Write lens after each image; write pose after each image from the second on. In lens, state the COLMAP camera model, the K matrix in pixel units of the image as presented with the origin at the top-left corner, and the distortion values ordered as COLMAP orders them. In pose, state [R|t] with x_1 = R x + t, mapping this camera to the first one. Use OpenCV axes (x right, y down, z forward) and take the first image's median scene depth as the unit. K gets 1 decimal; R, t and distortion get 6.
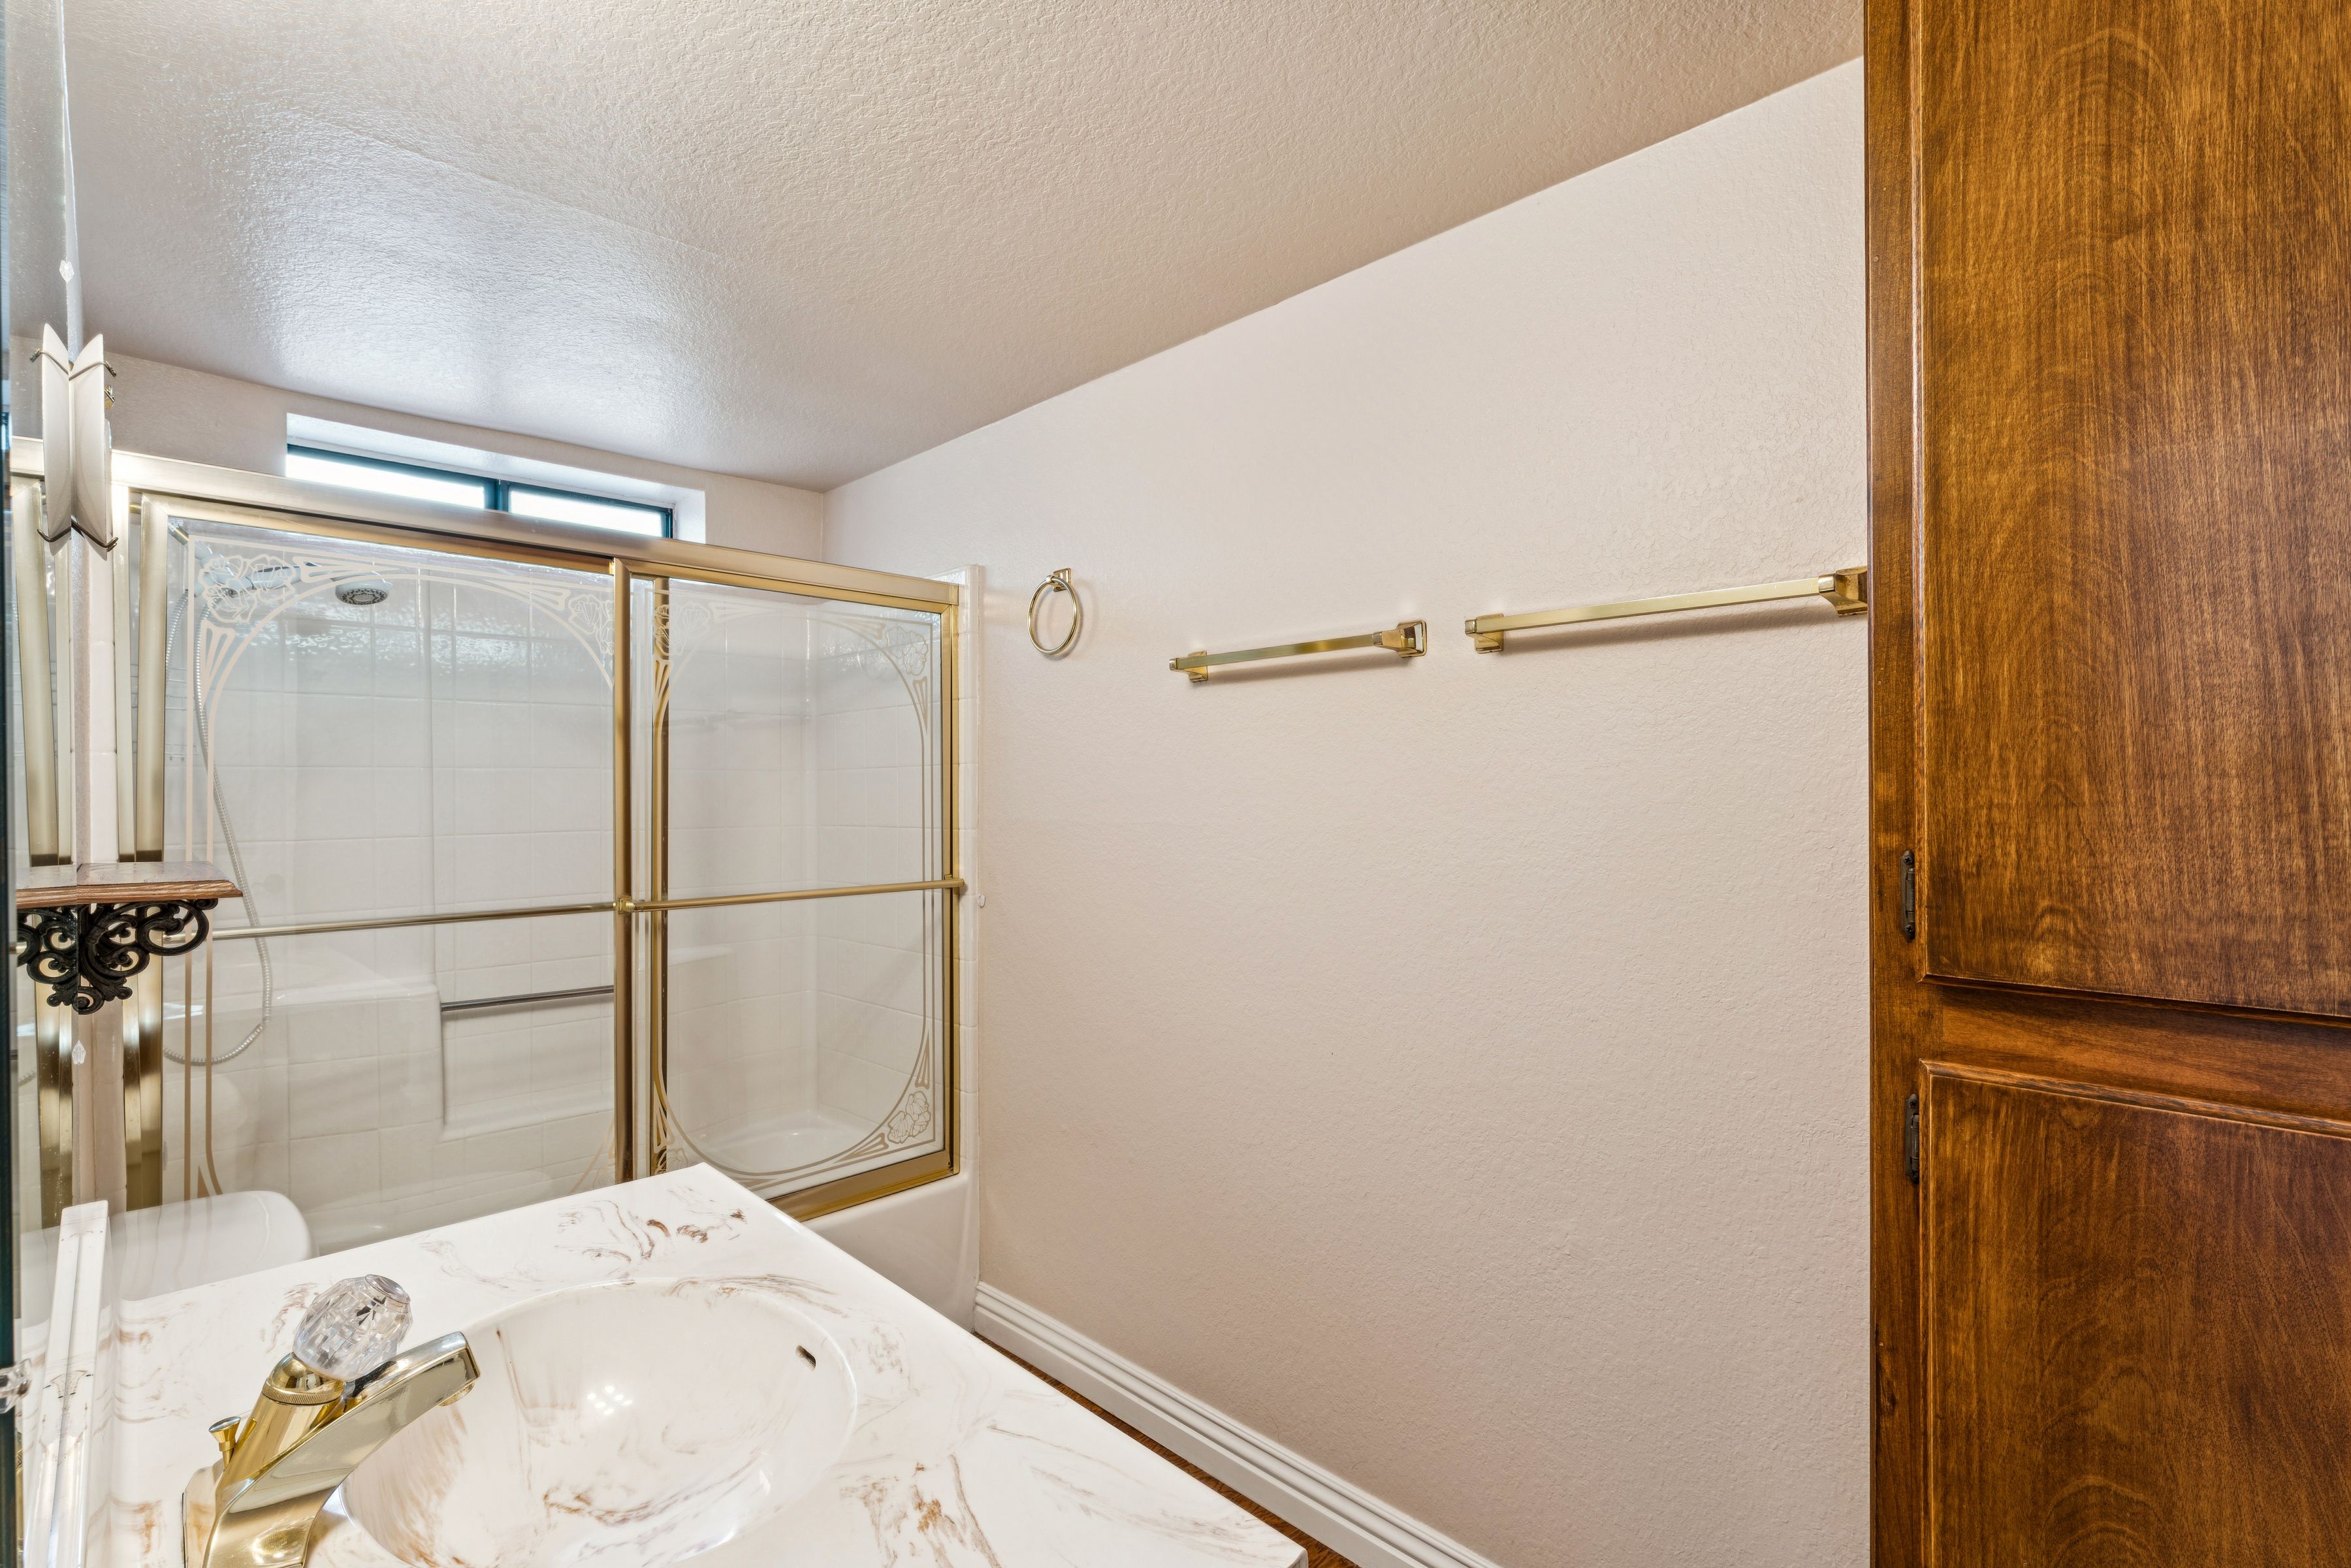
lens RADIAL K [[1089.5, 0, 1175.5], [0, 1089.5, 784.0], [0, 0, 1]] dist [-0.000534, -0.000038]
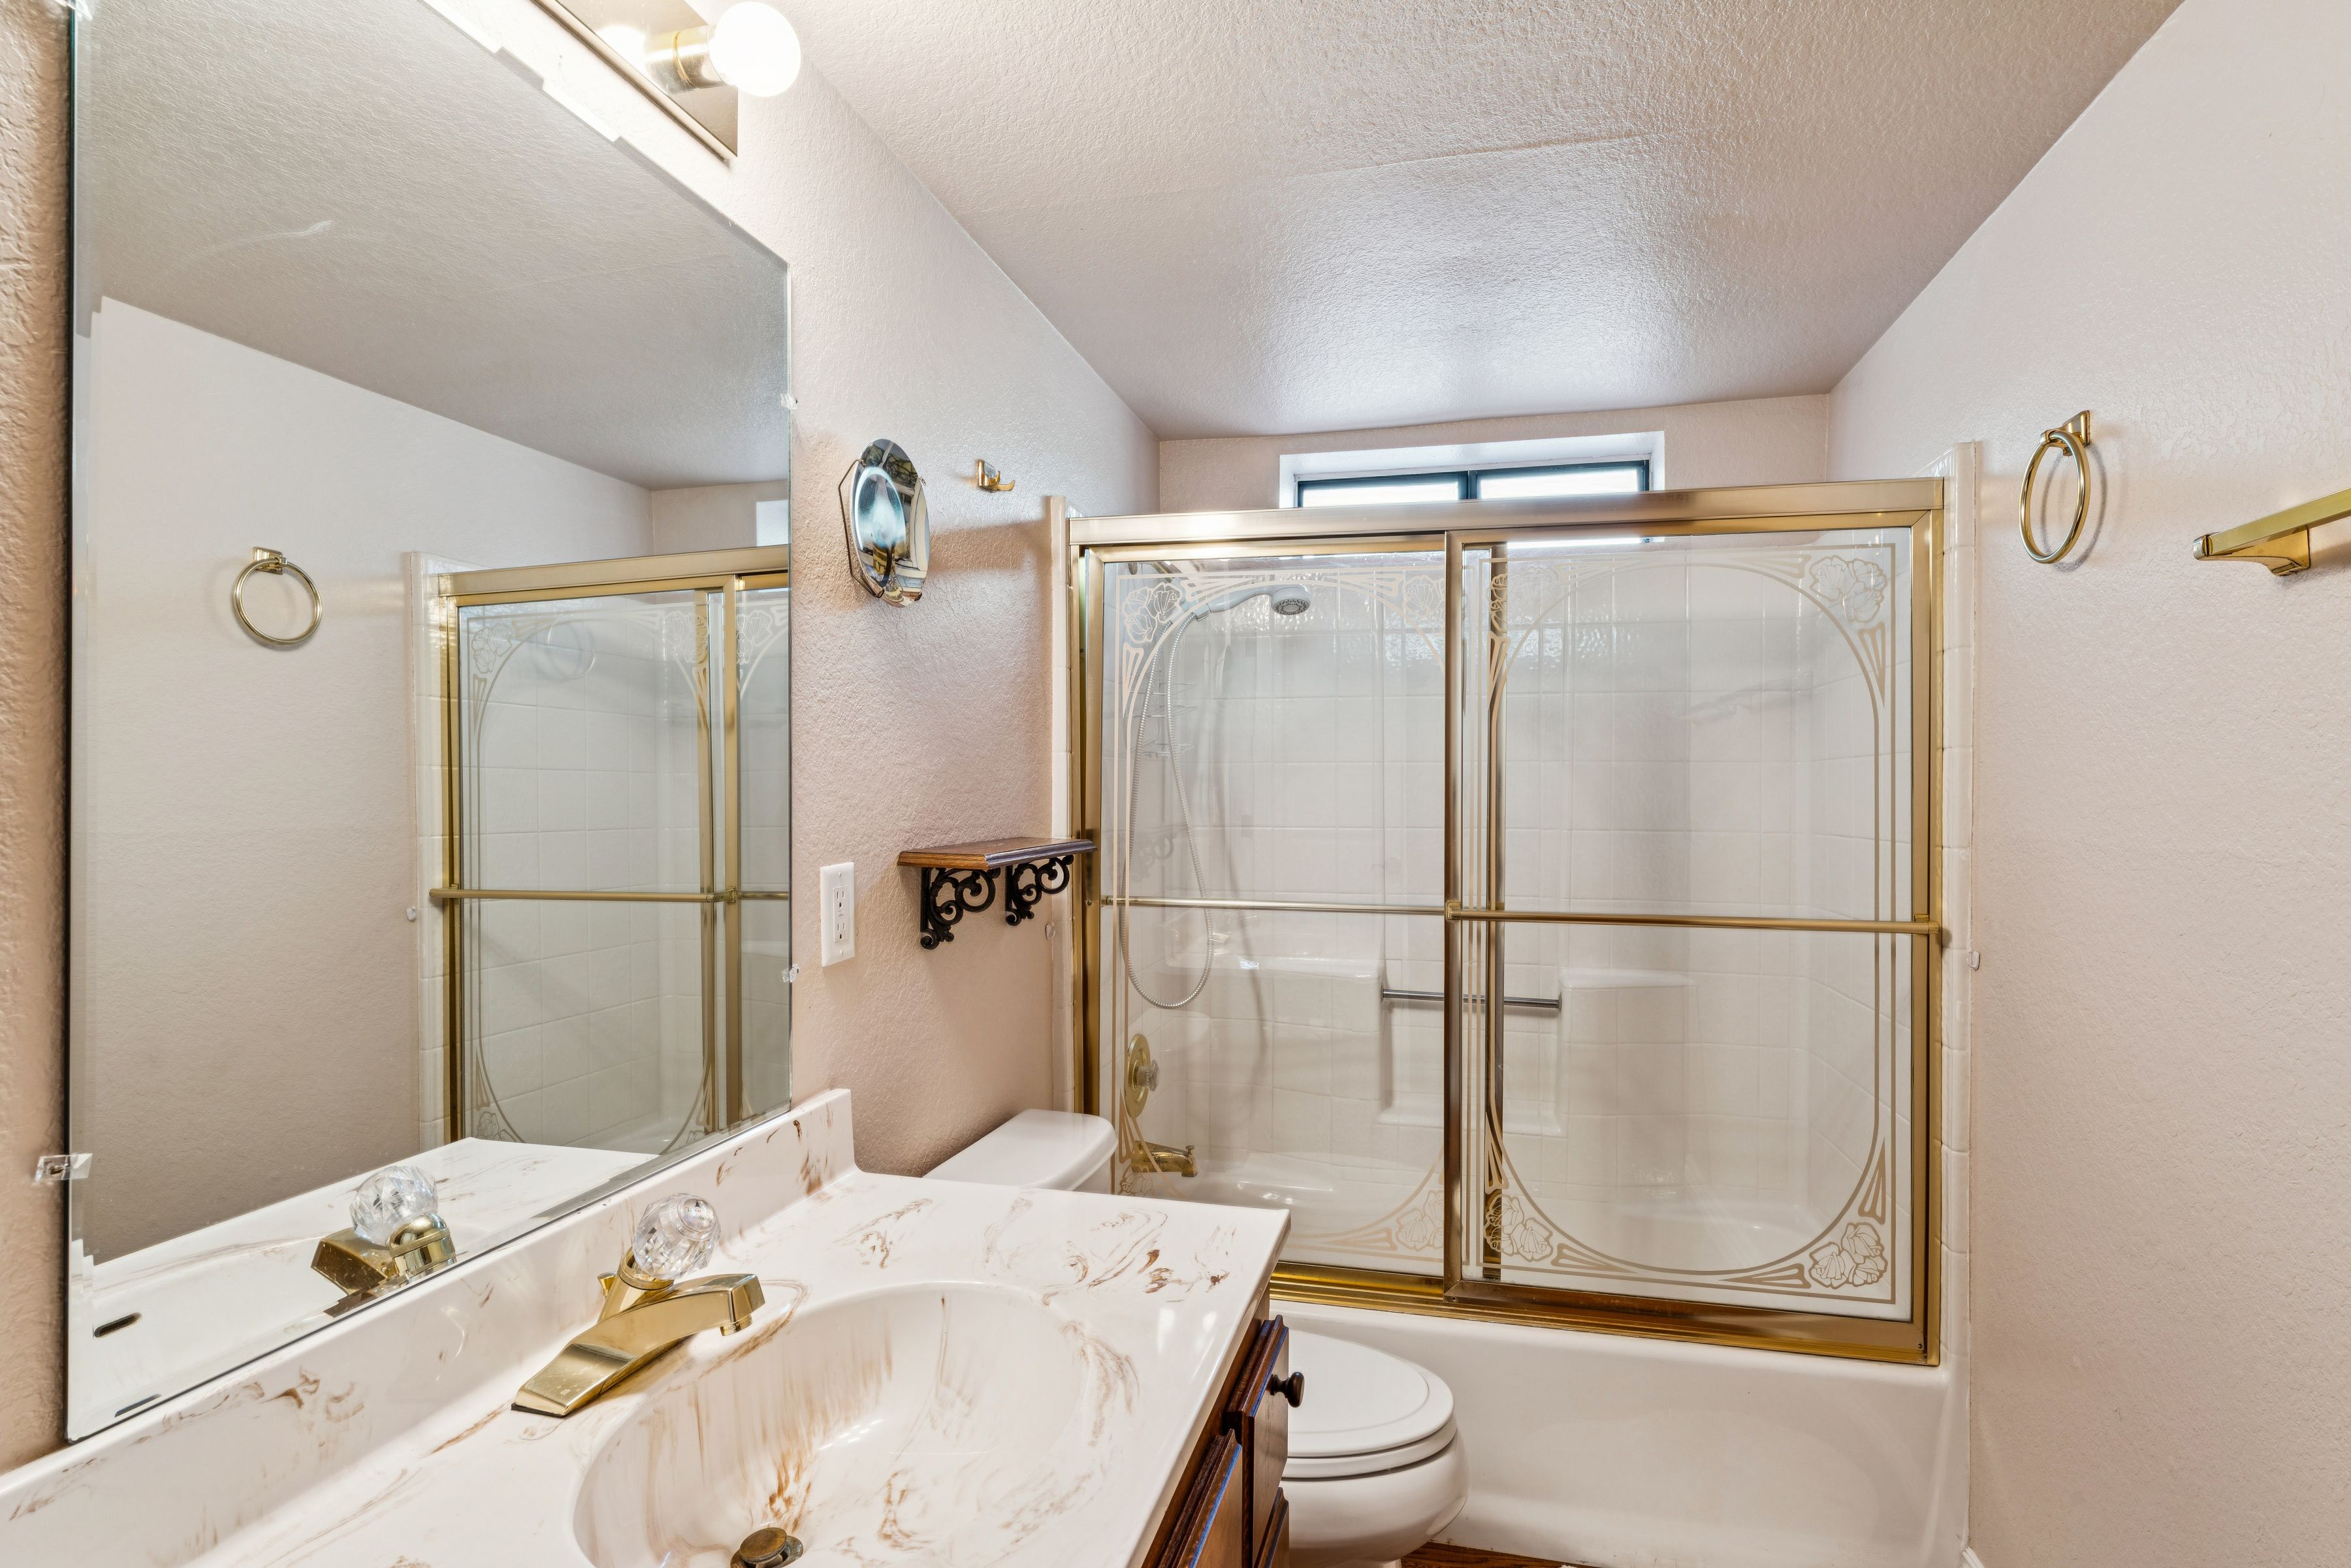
lens RADIAL K [[1191.2, 0, 1175.5], [0, 1191.2, 784.0], [0, 0, 1]] dist [0.001034, 0.001439]
pose [[0.519863, 0.004788, -0.854236, 0.182367], [-0.002530, 0.999989, 0.004066, 0.001246], [0.854246, 0.000047, 0.519869, 0.232234]]
